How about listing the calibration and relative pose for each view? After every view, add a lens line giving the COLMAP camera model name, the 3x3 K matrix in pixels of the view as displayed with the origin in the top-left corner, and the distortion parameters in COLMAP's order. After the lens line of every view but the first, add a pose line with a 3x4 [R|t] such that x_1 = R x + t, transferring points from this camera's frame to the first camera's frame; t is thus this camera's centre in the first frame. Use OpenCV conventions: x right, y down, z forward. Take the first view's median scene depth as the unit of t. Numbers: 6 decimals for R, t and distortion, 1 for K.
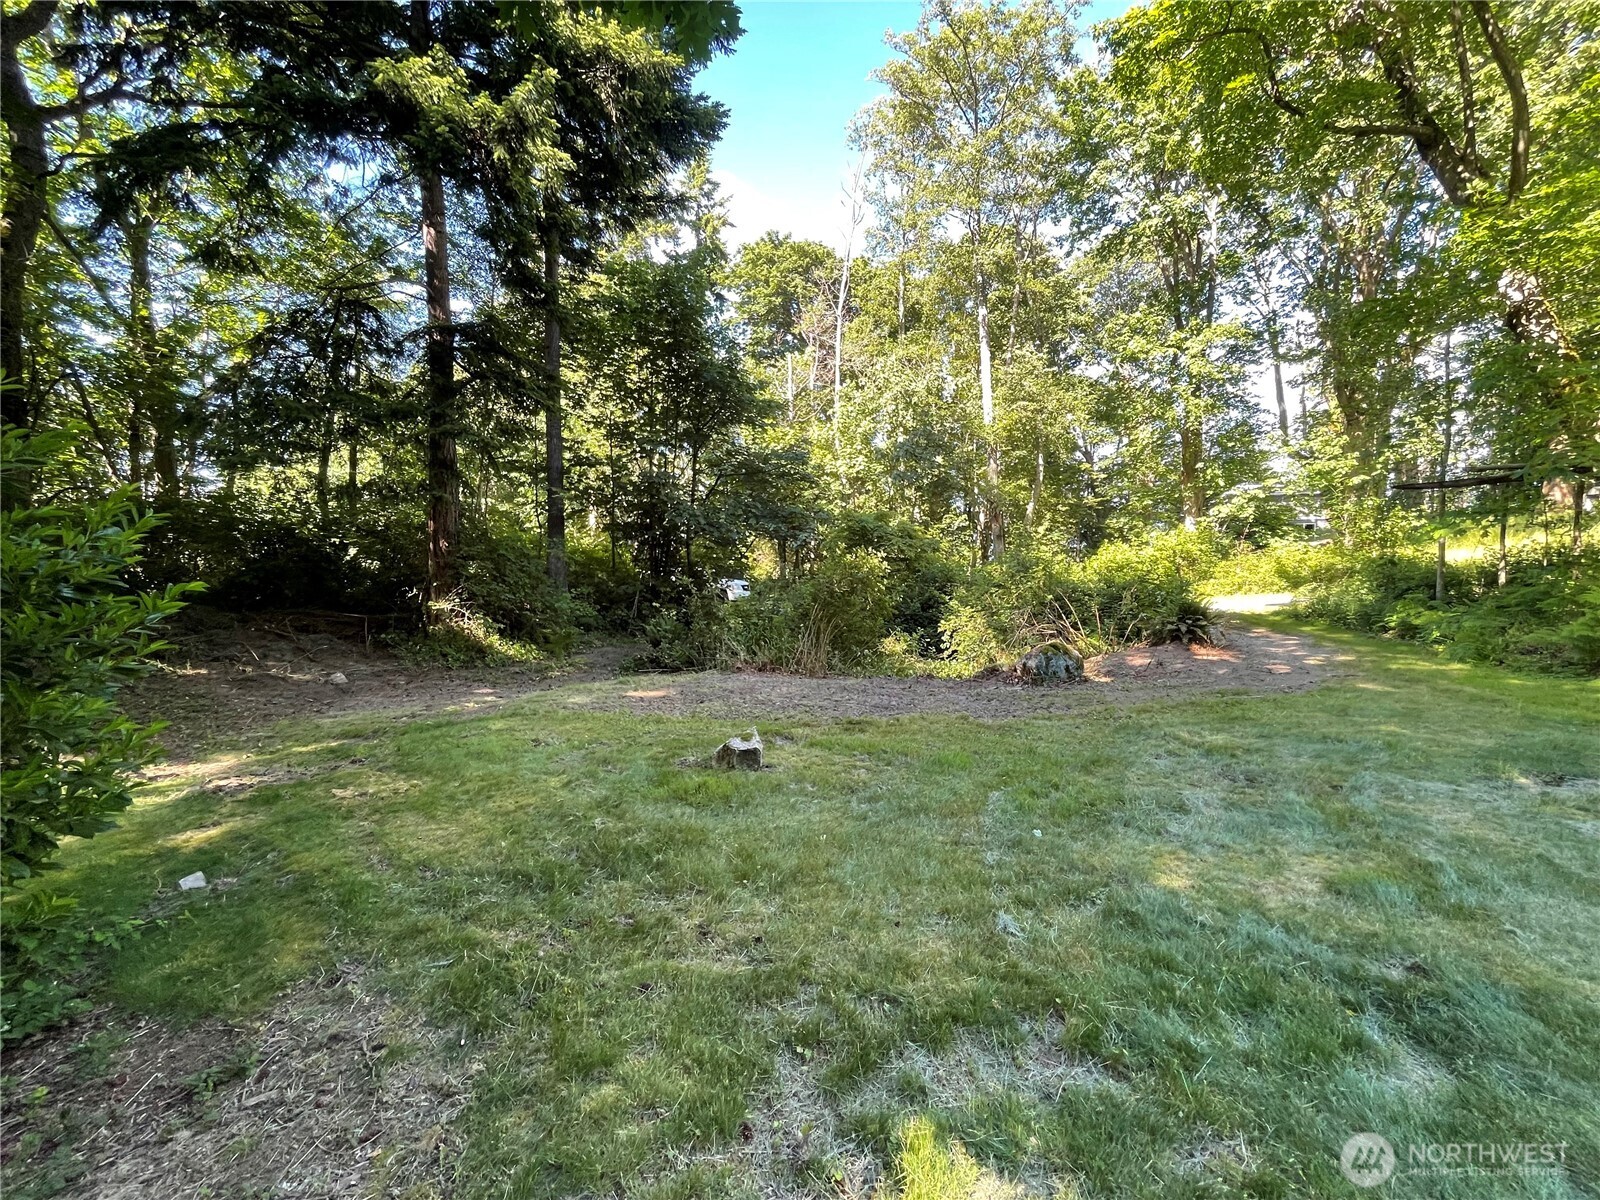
lens RADIAL K [[650.8, 0, 799.1], [0, 650.8, 606.3], [0, 0, 1]] dist [-0.004740, 0.000962]
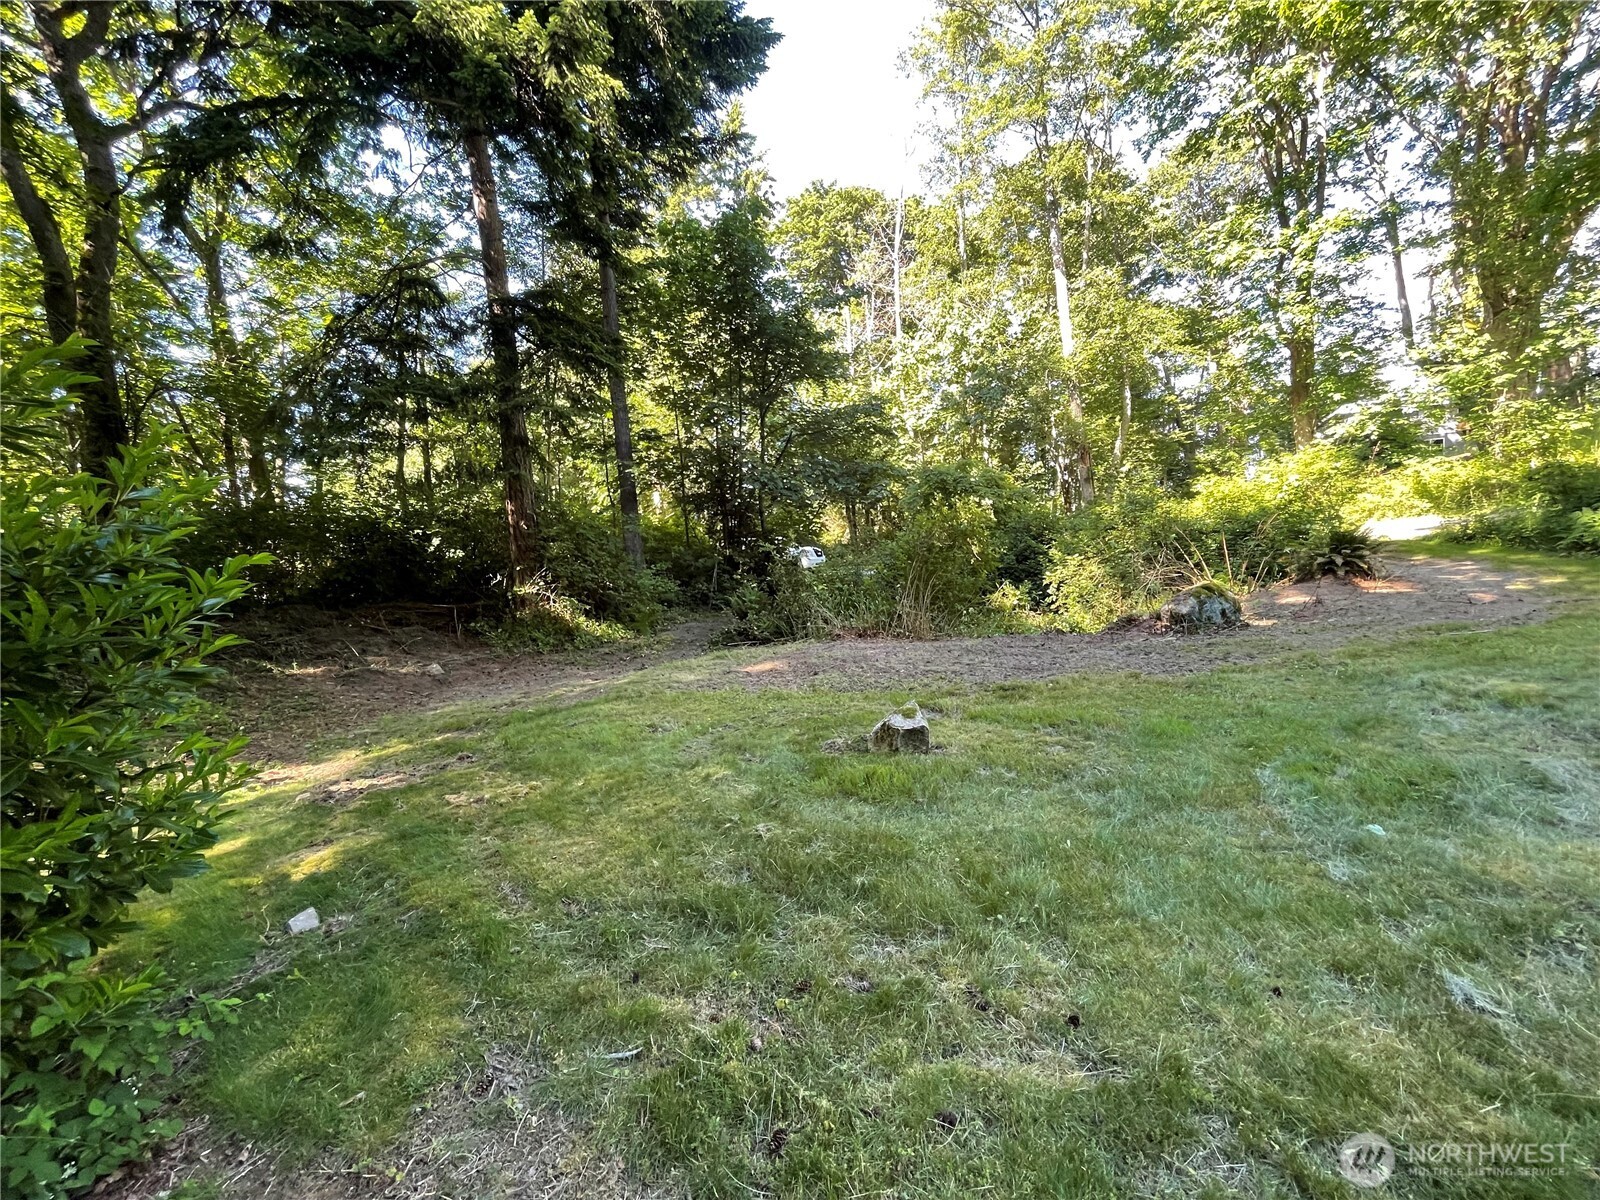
lens RADIAL K [[650.8, 0, 798.1], [0, 650.8, 605.7], [0, 0, 1]] dist [-0.004740, 0.000962]
pose [[0.993089, -0.064114, -0.098304, -0.037549], [0.068759, 0.996635, 0.044611, 0.005072], [0.095113, -0.051062, 0.994156, 0.048439]]
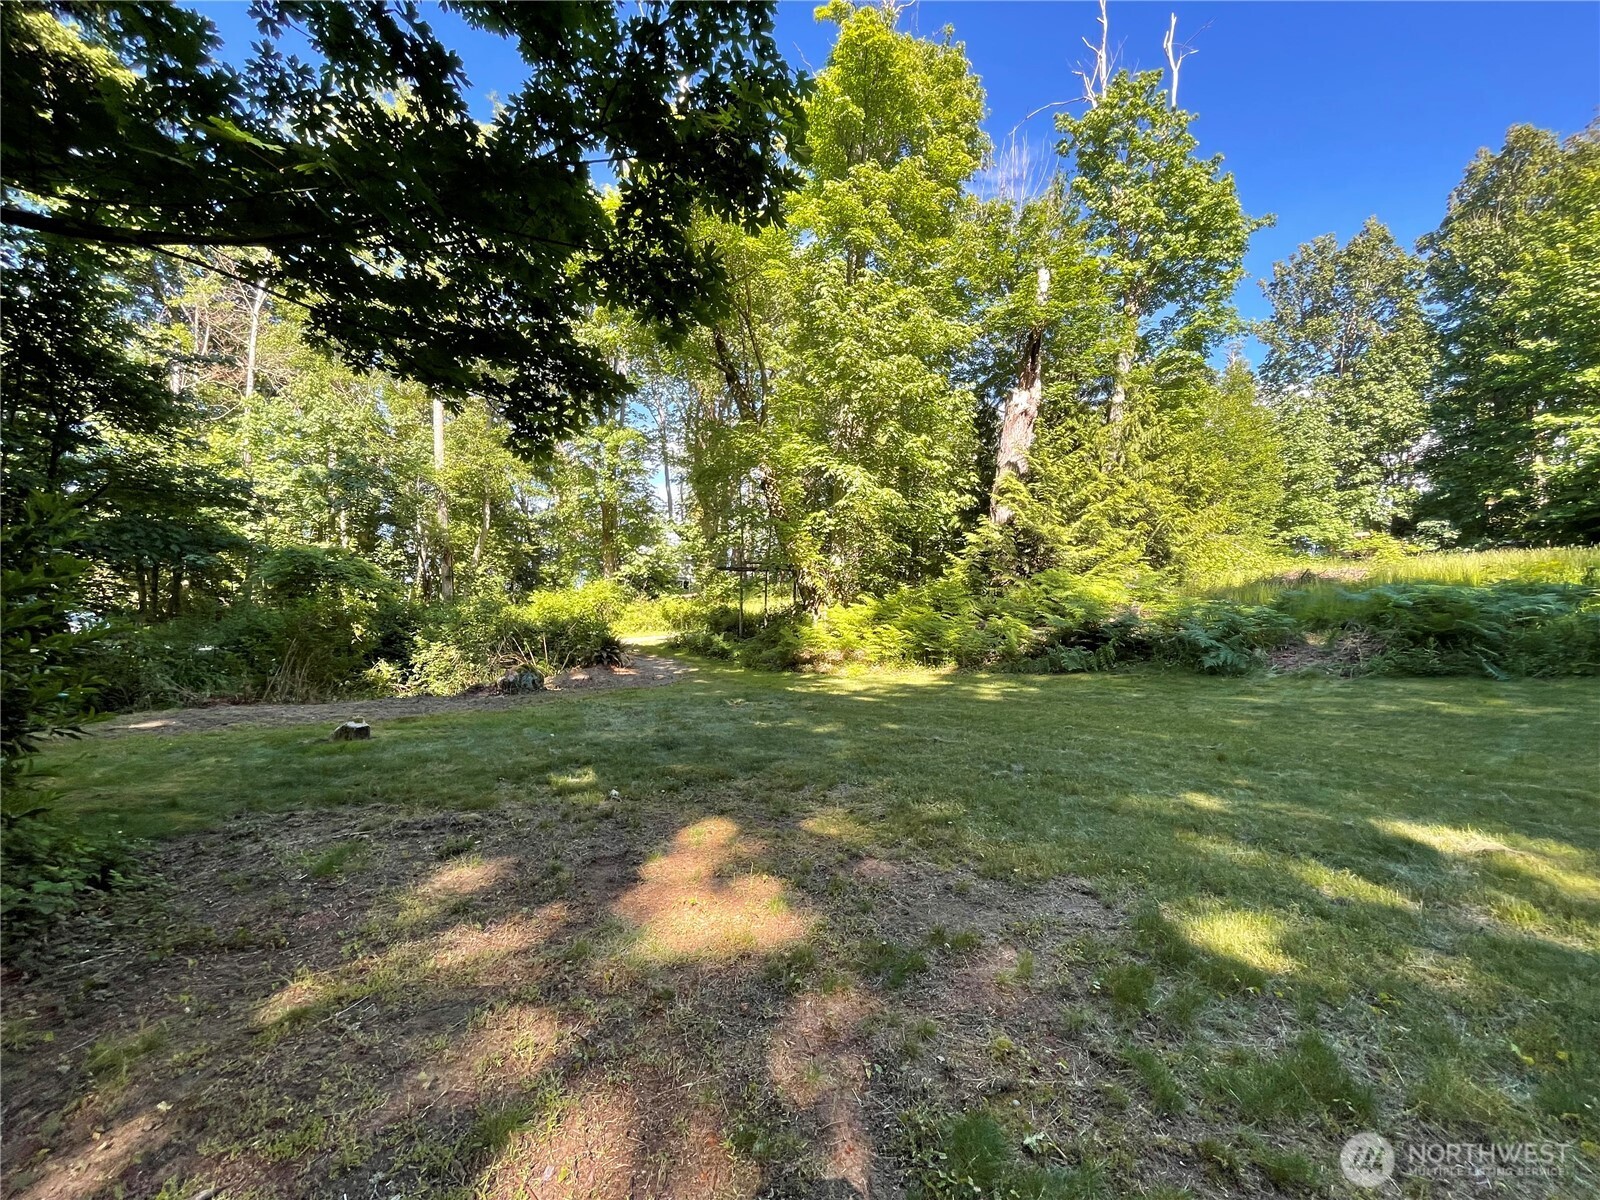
lens RADIAL K [[650.8, 0, 800.9], [0, 650.8, 602.7], [0, 0, 1]] dist [-0.004740, 0.000962]
pose [[0.672716, 0.036987, 0.738976, -0.151203], [0.010186, 0.998192, -0.059234, 0.006701], [-0.739831, 0.047375, 0.671123, -0.240599]]
